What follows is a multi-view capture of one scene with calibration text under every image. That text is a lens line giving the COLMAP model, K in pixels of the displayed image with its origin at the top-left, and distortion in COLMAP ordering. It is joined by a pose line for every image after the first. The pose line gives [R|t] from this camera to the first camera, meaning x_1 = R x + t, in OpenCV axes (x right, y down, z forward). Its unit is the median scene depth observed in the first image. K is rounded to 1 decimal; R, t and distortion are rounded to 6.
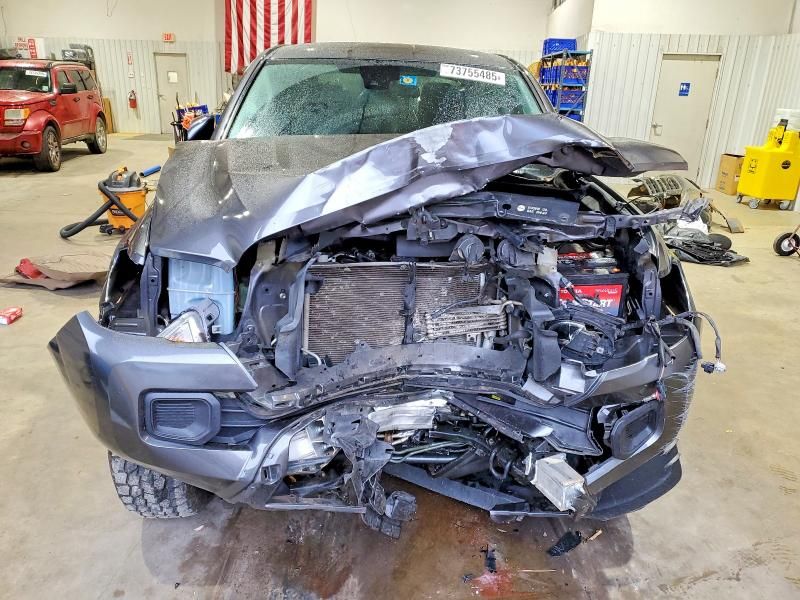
lens RADIAL K [[678.1, 0, 396.9], [0, 678.1, 299.8], [0, 0, 1]] dist [0.009100, 0.006361]
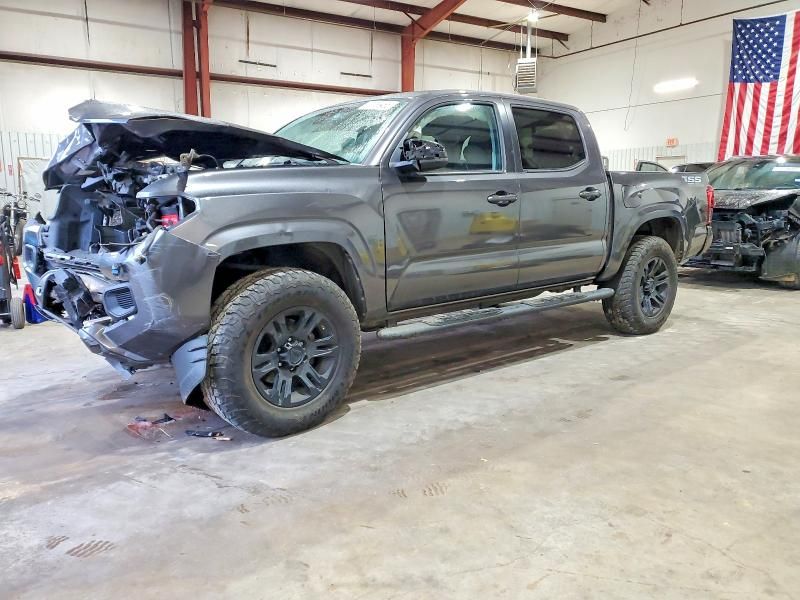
lens RADIAL K [[678.1, 0, 396.9], [0, 678.1, 299.8], [0, 0, 1]] dist [0.009100, 0.006361]
pose [[0.552939, 0.083411, -0.829036, 0.897057], [-0.232935, 0.970780, -0.057687, 0.052664], [0.800000, 0.225009, 0.556212, 0.290783]]
